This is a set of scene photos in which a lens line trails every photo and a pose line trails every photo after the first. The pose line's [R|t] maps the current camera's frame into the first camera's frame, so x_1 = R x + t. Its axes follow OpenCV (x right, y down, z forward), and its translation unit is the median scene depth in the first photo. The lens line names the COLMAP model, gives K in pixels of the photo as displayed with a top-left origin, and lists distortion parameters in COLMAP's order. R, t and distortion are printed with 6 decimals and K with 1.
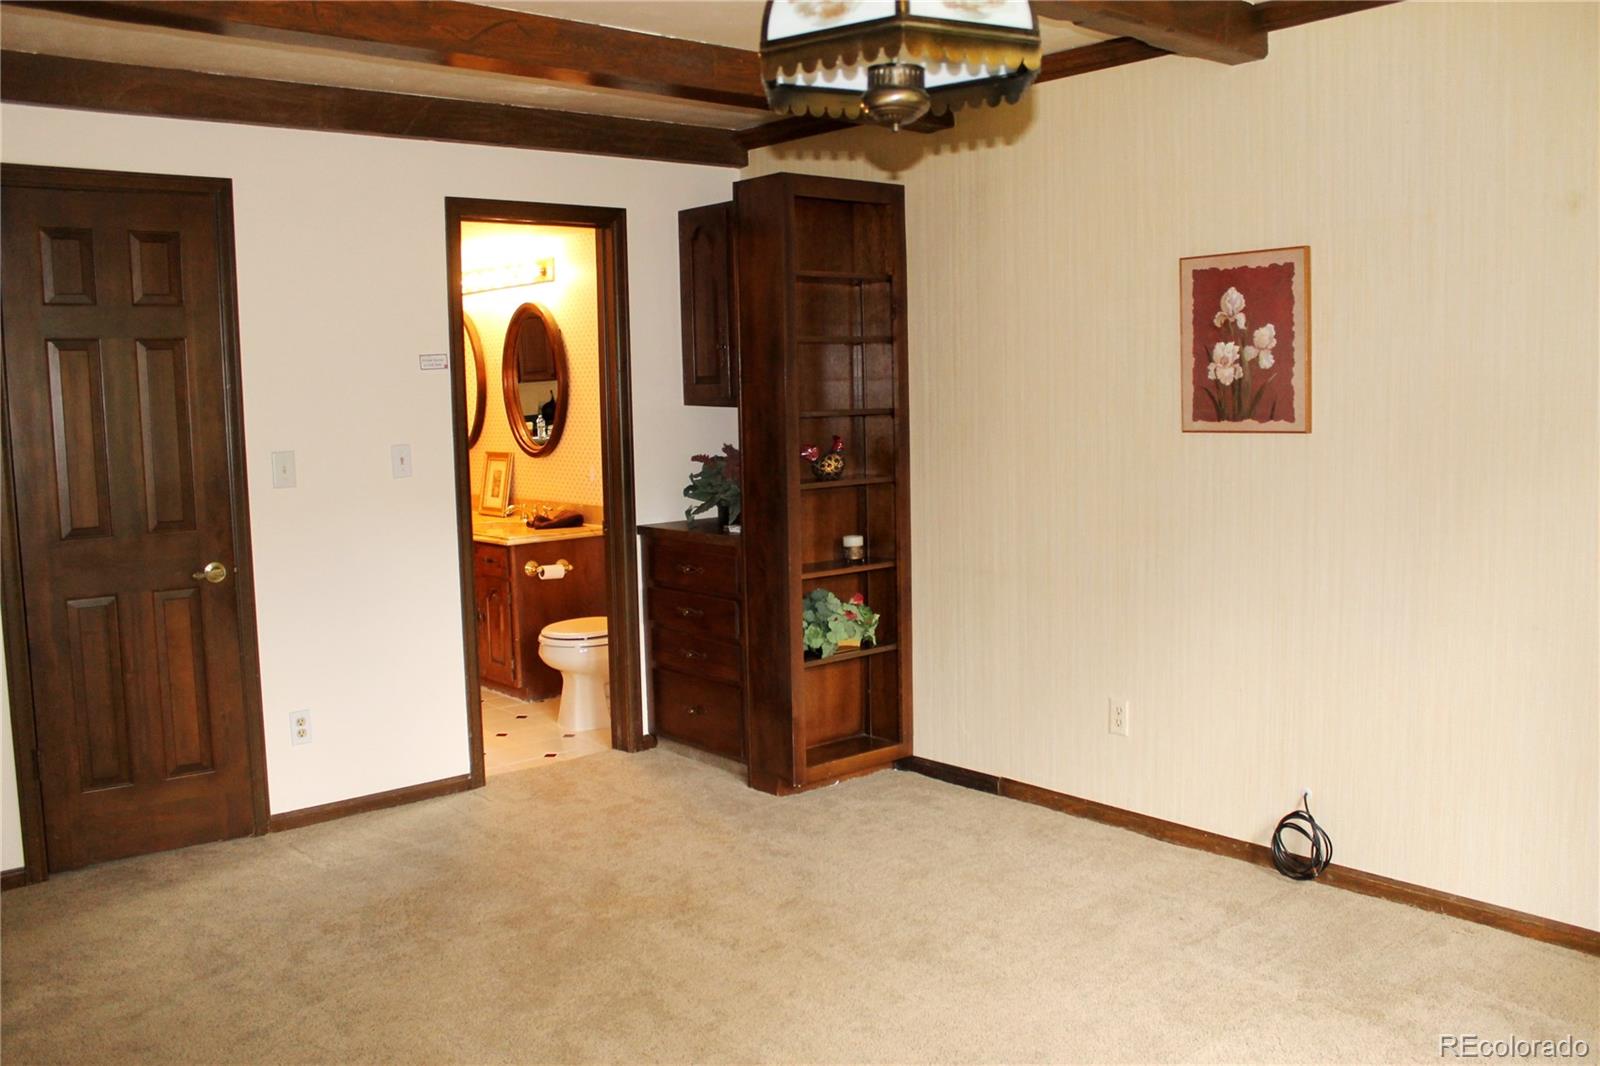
lens RADIAL K [[1414.8, 0, 800.0], [0, 1414.8, 533.0], [0, 0, 1]] dist [-0.013498, -0.006803]
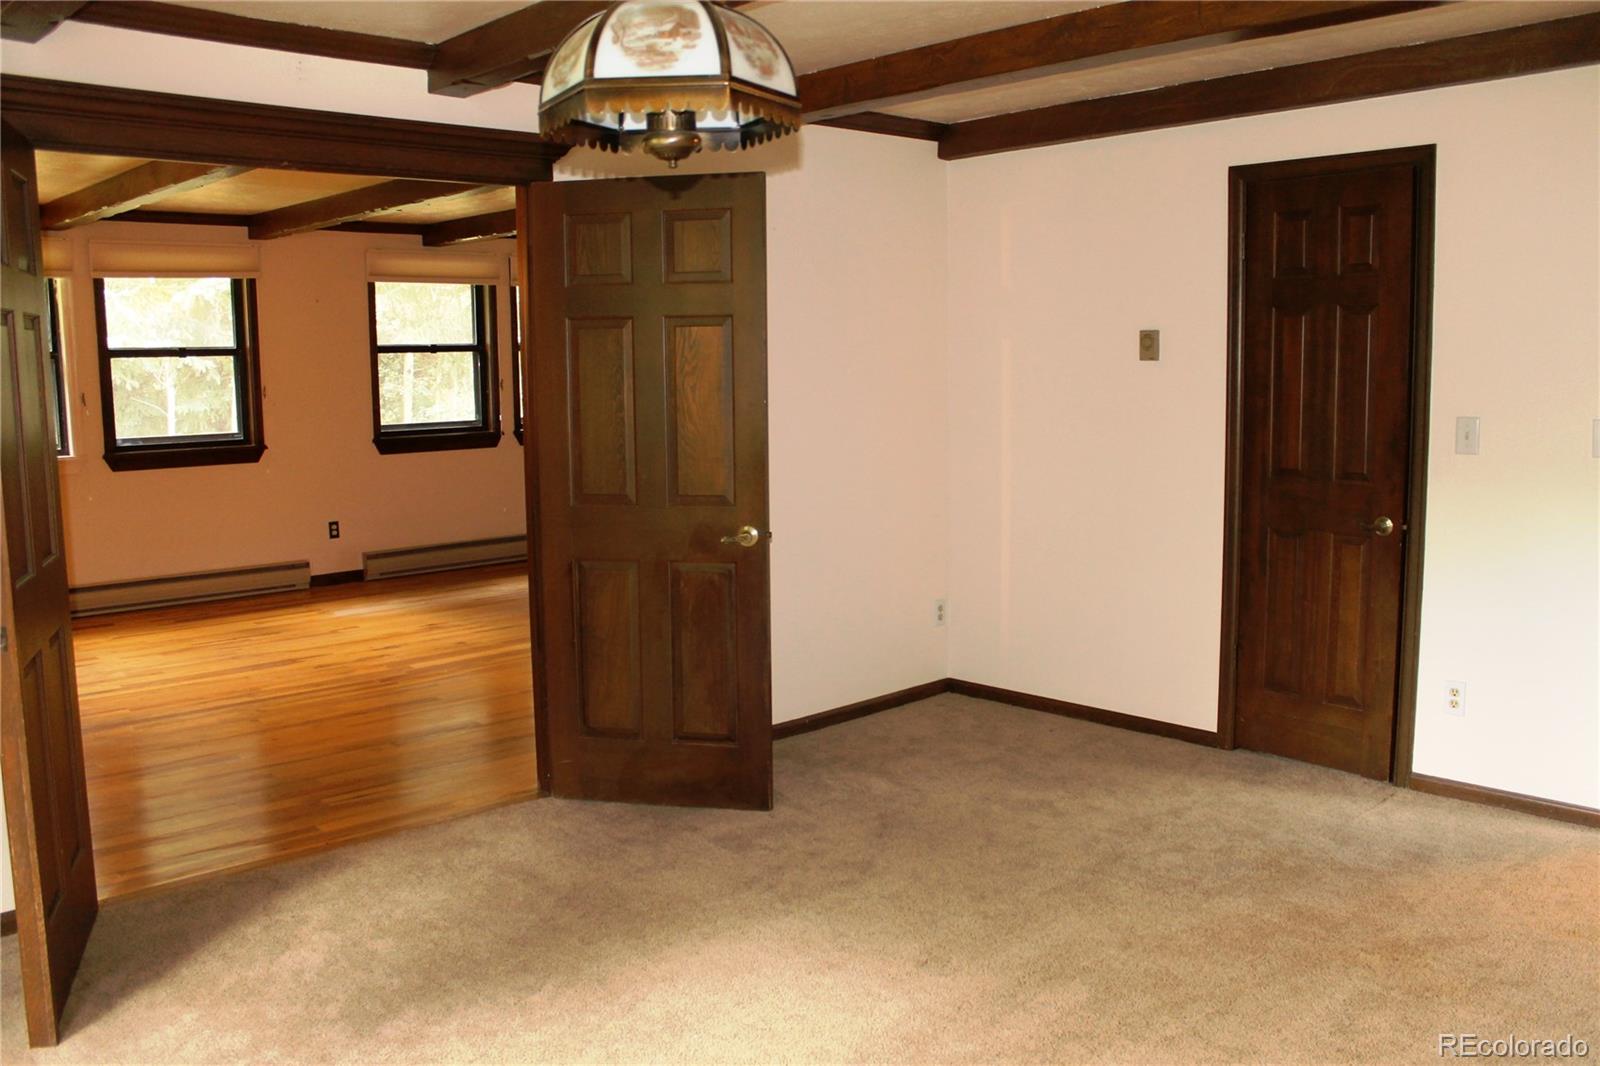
lens RADIAL K [[1369.3, 0, 800.0], [0, 1369.3, 533.0], [0, 0, 1]] dist [-0.007543, 0.008908]
pose [[0.082367, 0.144898, -0.986012, 0.588518], [-0.093787, 0.986110, 0.137078, -0.070289], [0.992179, 0.081184, 0.094813, 0.495547]]
